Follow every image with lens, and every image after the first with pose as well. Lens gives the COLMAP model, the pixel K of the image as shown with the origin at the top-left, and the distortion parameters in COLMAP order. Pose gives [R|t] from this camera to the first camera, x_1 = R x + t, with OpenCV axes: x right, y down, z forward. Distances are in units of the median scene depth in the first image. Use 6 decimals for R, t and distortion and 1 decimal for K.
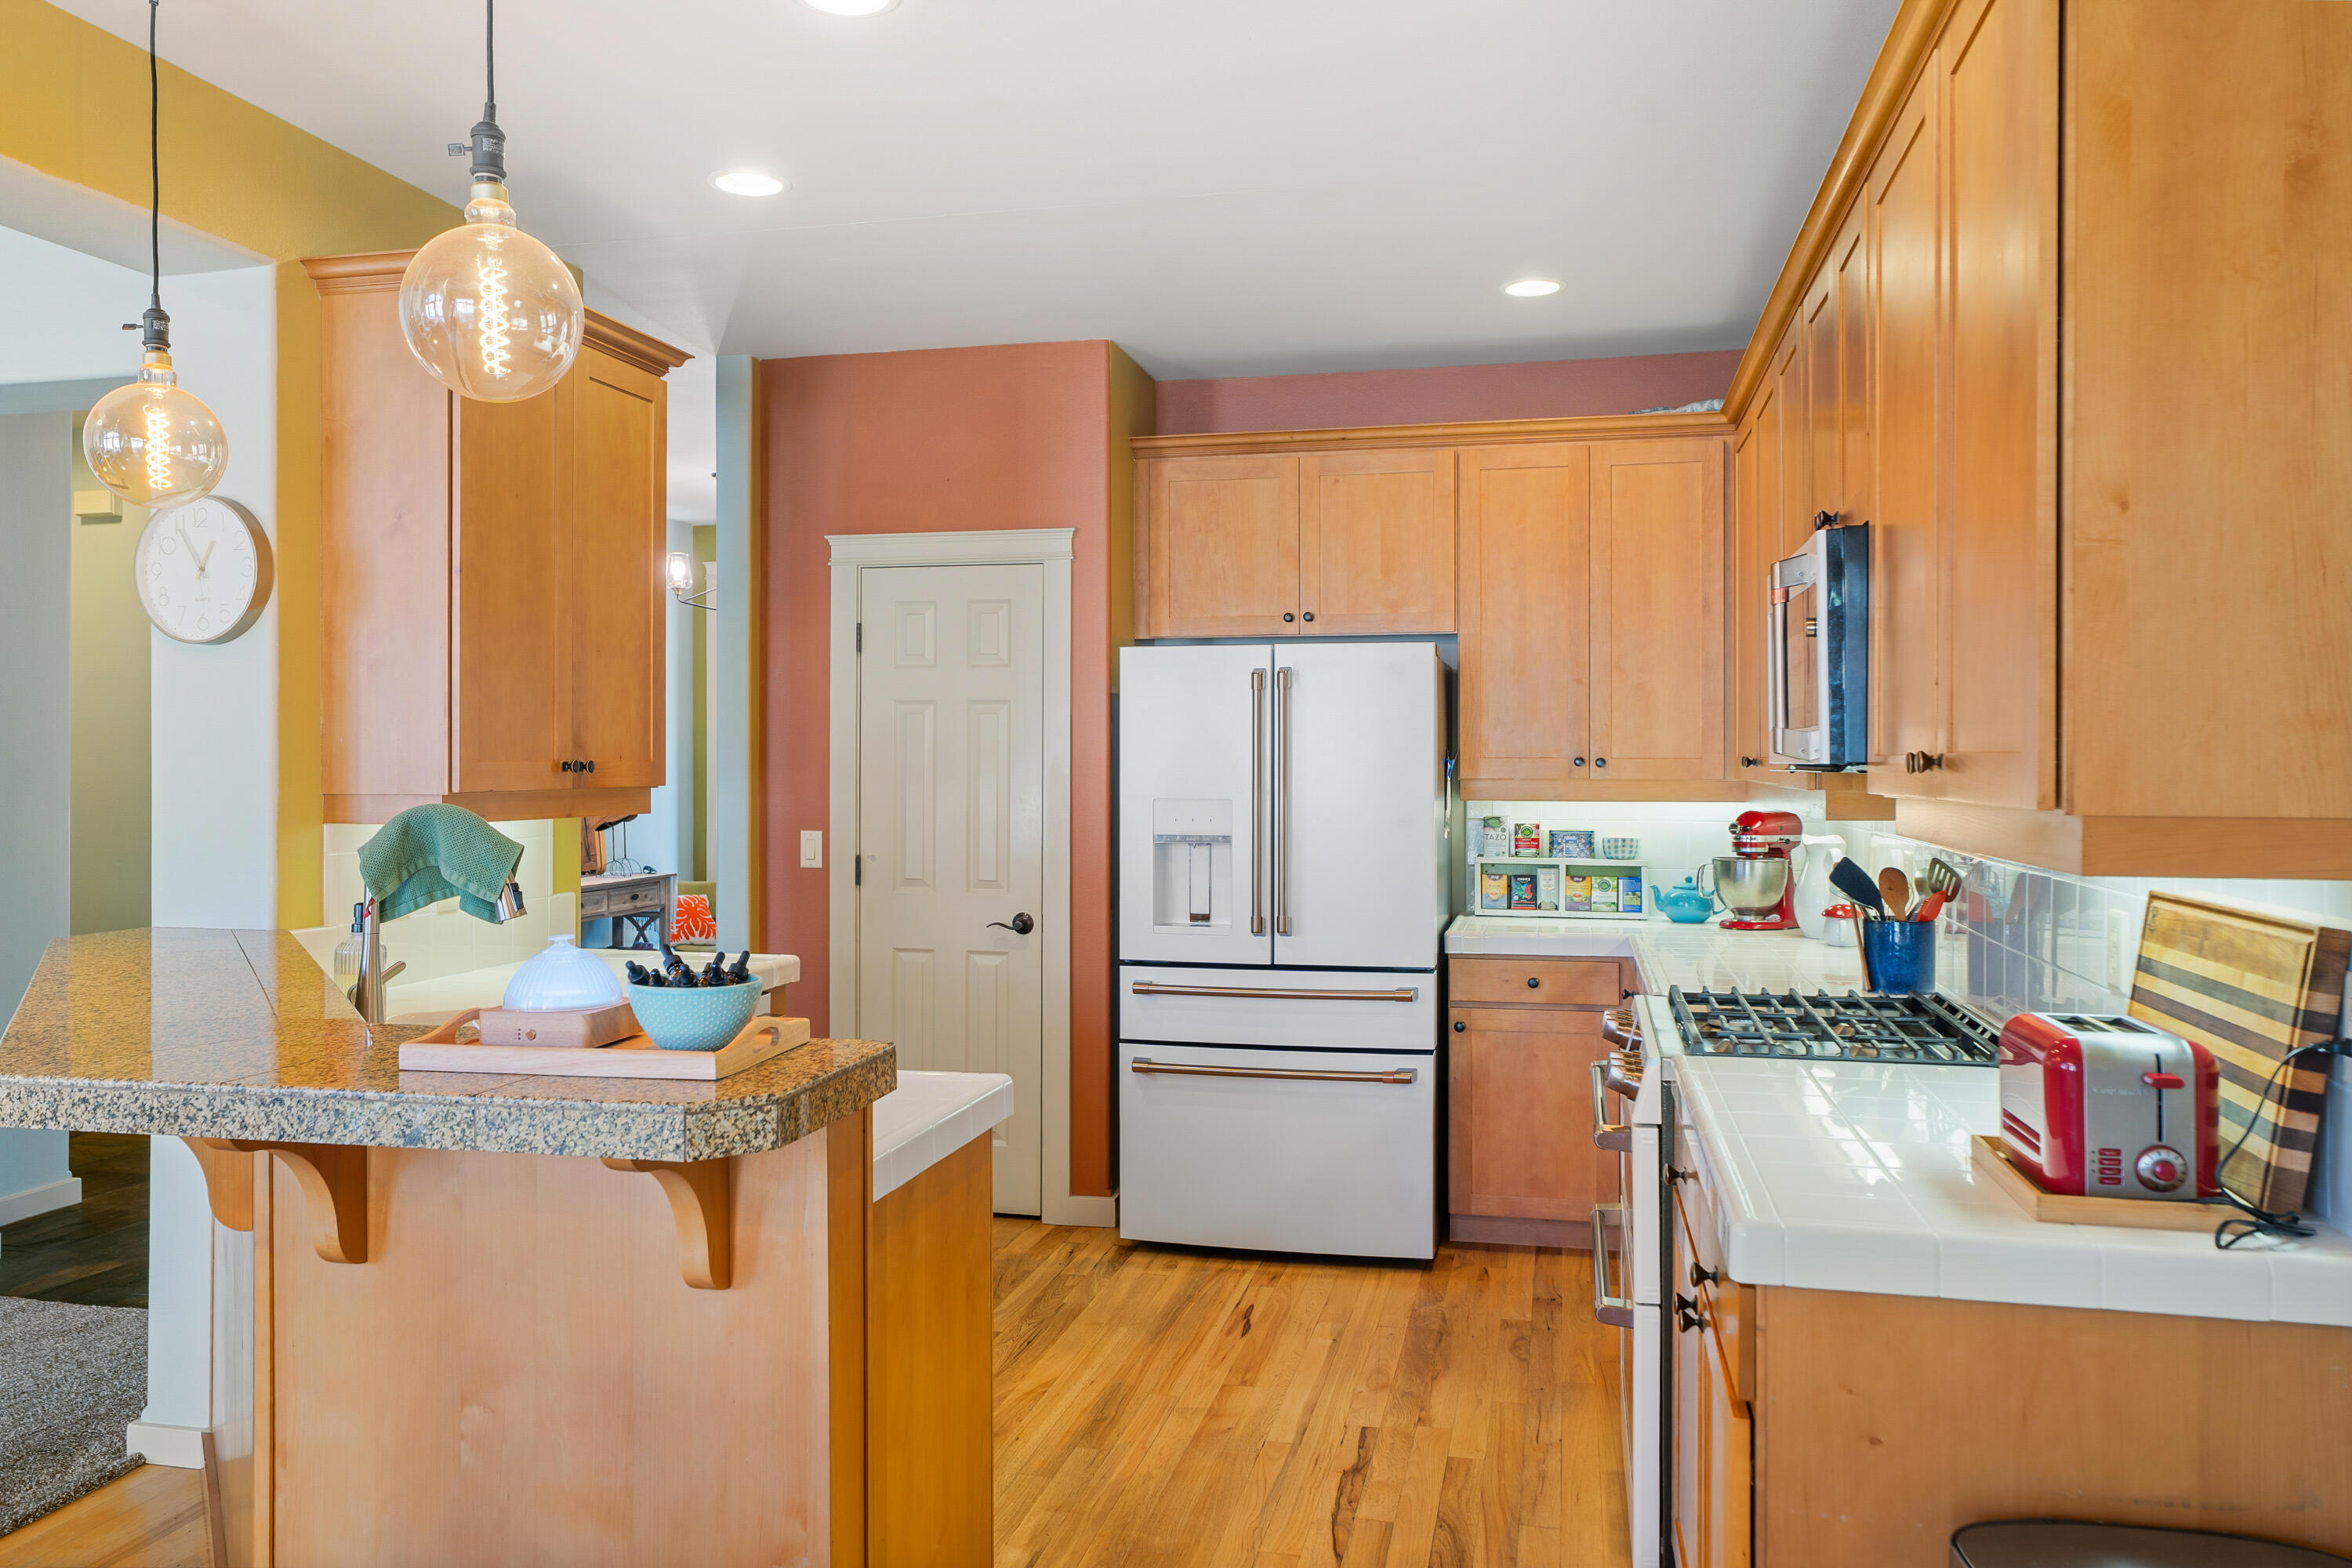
lens RADIAL K [[1648.8, 0, 1174.6], [0, 1648.8, 771.7], [0, 0, 1]] dist [-0.009973, -0.000376]
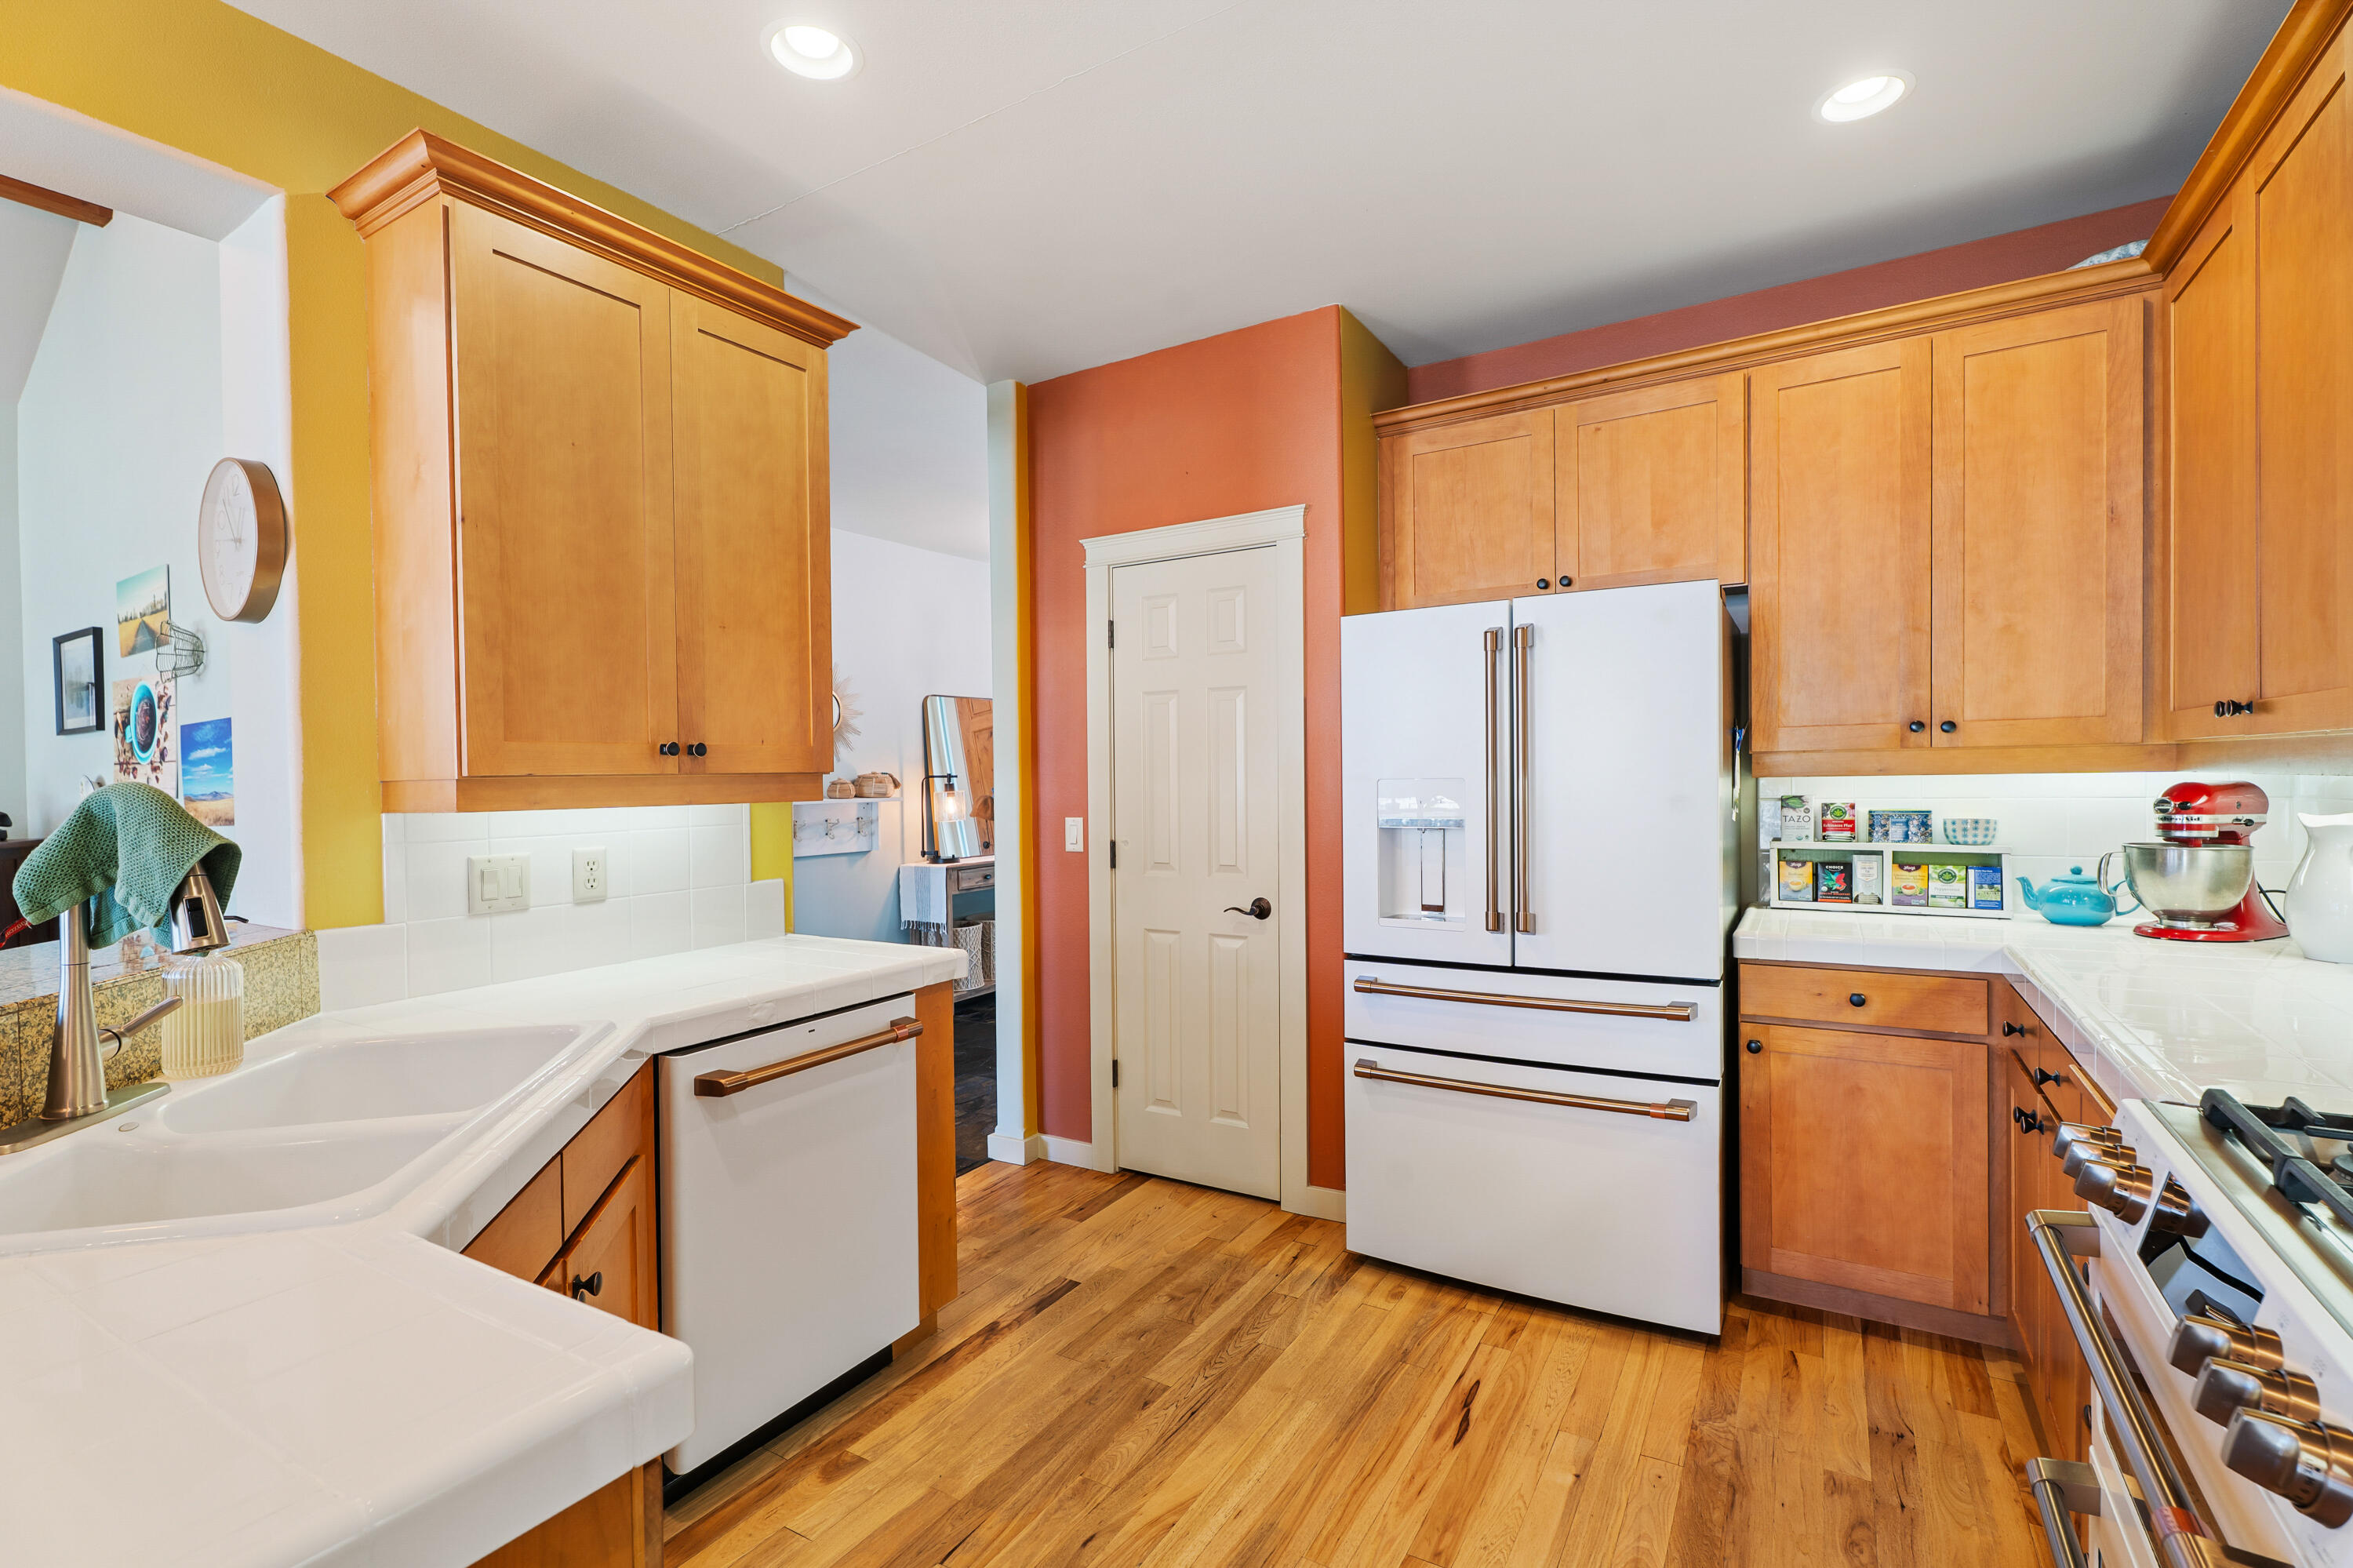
lens RADIAL K [[1054.0, 0, 1164.5], [0, 1054.0, 813.2], [0, 0, 1]] dist [0.001688, 0.002208]
pose [[0.946818, -0.008249, -0.321663, 0.061830], [0.018673, 0.999395, 0.029335, 0.015252], [0.321227, -0.033782, 0.946400, 0.394683]]
